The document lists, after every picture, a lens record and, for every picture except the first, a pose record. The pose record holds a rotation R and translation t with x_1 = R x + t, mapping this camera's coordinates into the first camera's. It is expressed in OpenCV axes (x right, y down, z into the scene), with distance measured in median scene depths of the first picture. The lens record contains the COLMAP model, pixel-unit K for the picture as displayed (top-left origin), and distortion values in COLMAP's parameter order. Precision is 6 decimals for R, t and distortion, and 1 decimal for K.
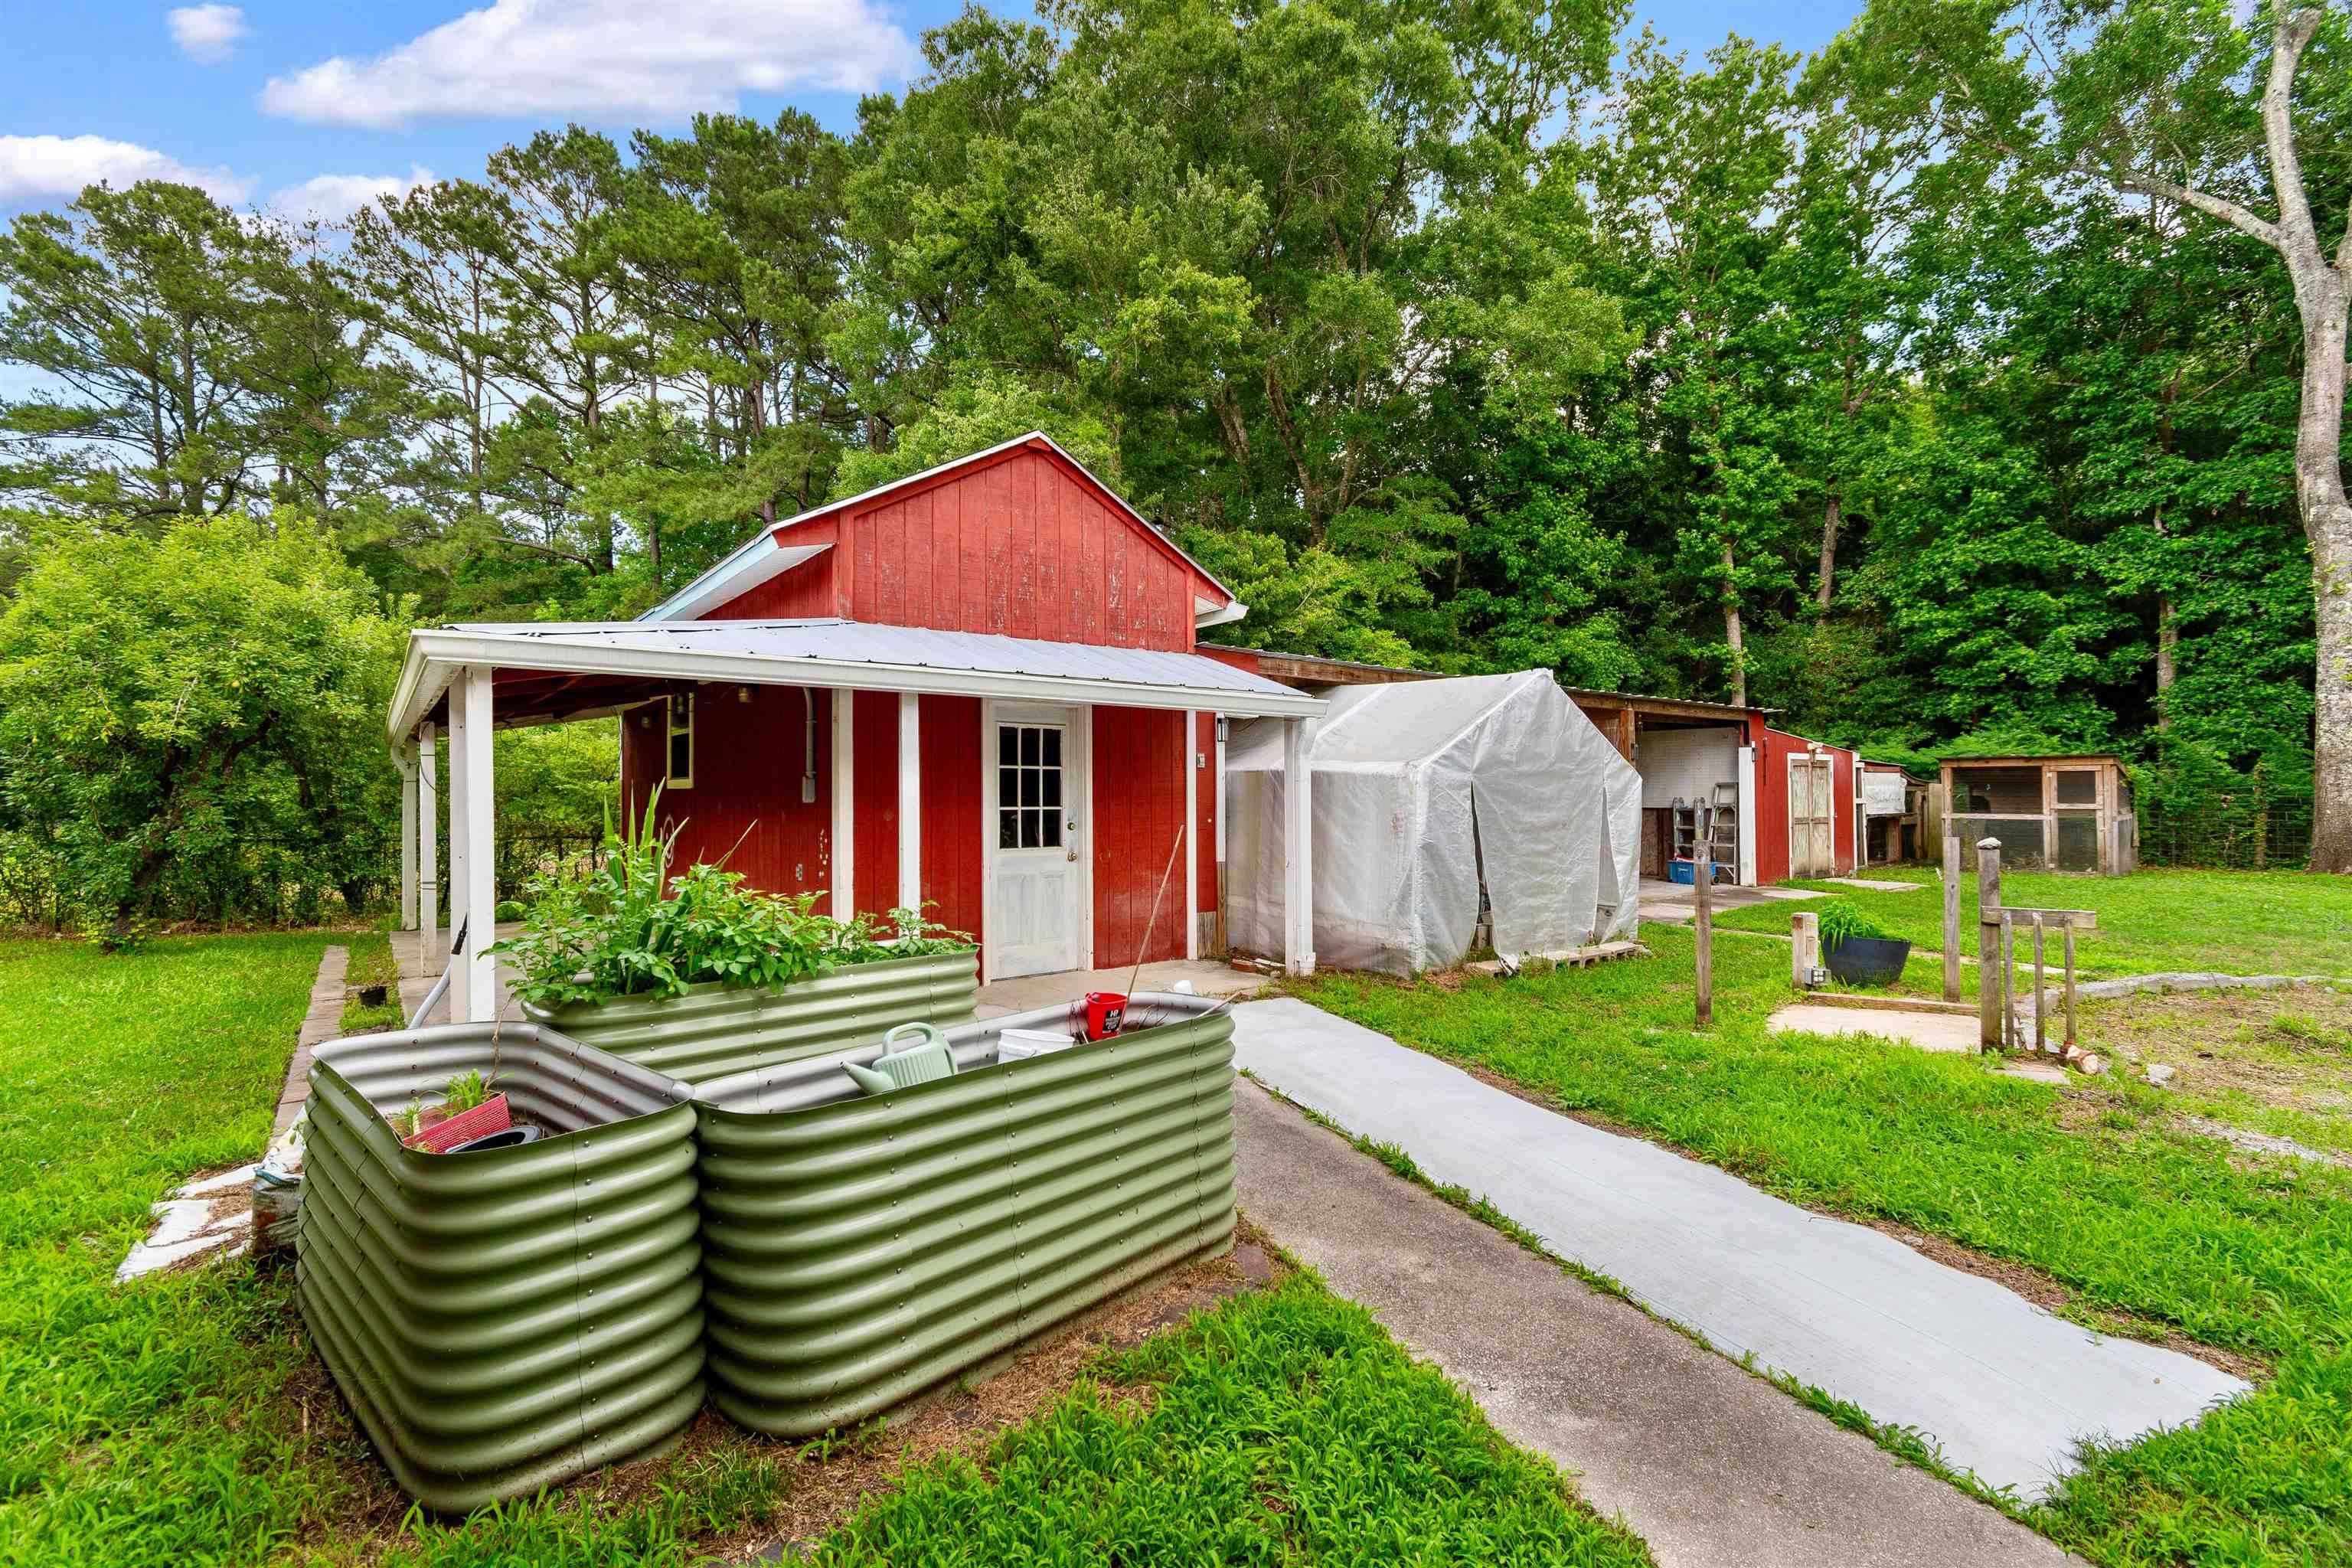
lens RADIAL K [[1035.6, 0, 1178.8], [0, 1035.6, 783.1], [0, 0, 1]] dist [0.002480, -0.000023]
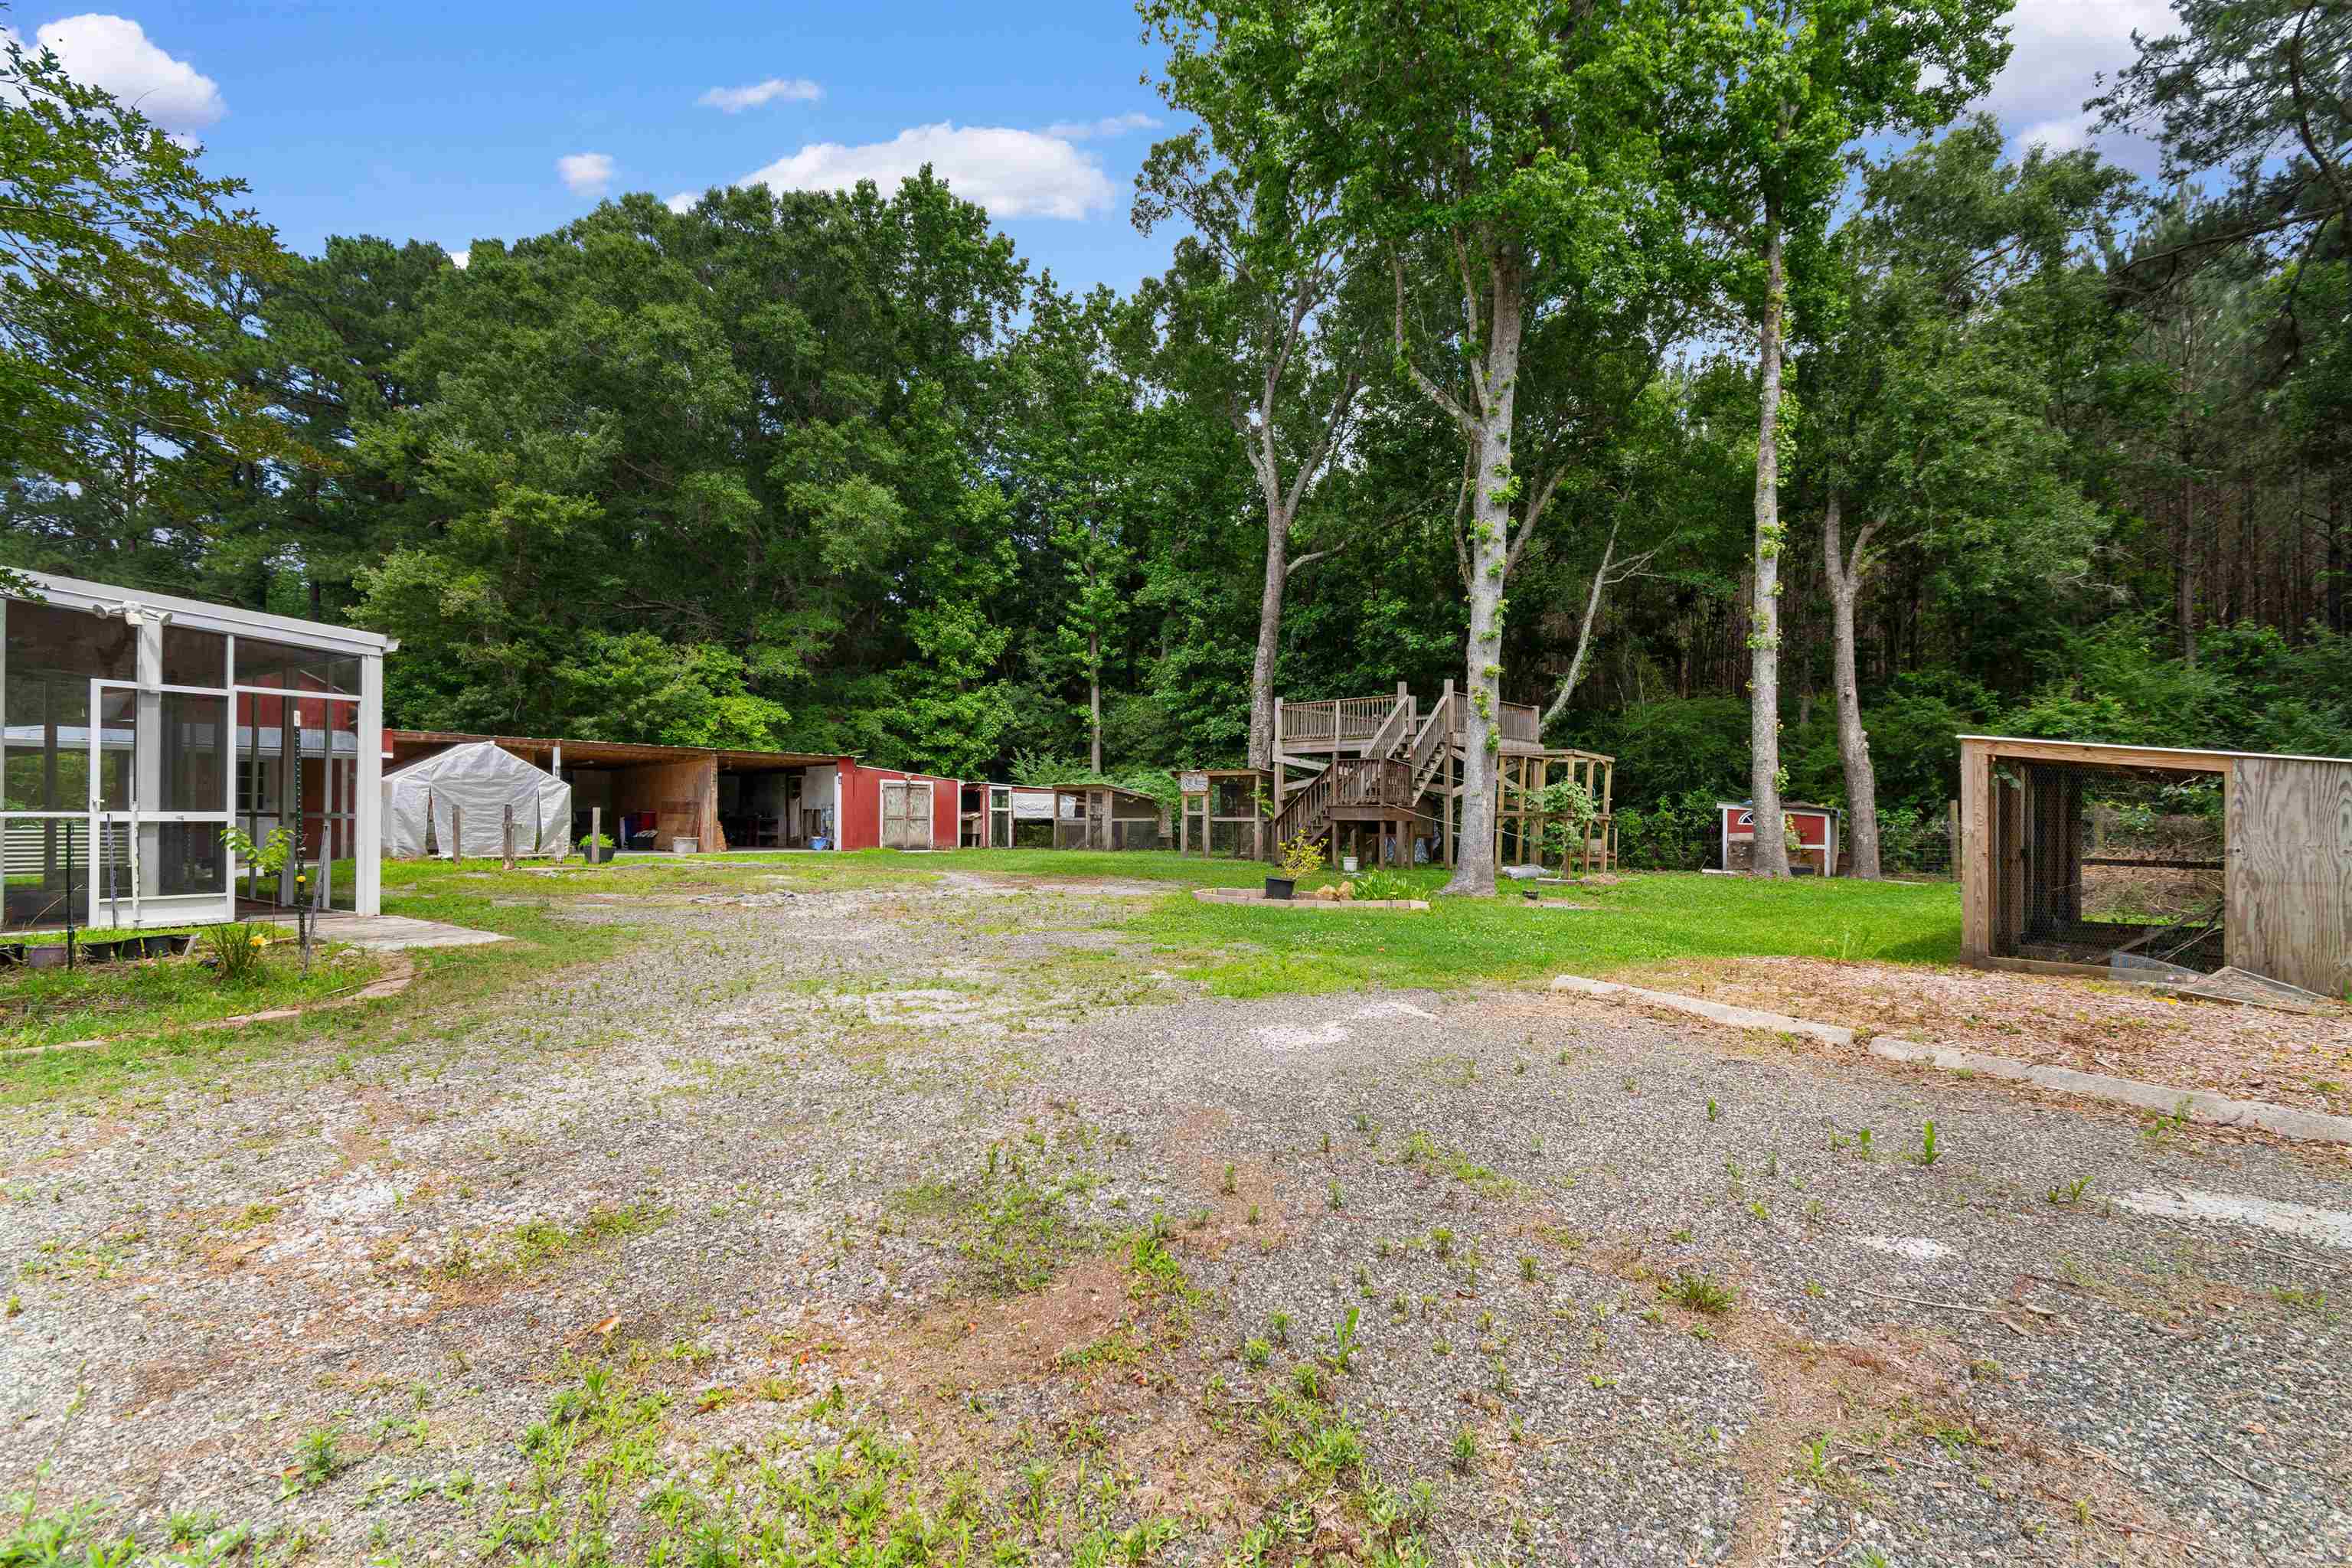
lens RADIAL K [[1033.3, 0, 1179.2], [0, 1033.3, 820.9], [0, 0, 1]] dist [0.002146, -0.000144]
pose [[0.987235, 0.010710, 0.158911, 0.542379], [-0.012897, 0.999836, 0.012740, 0.008417], [-0.158748, -0.014626, 0.987211, -0.585505]]
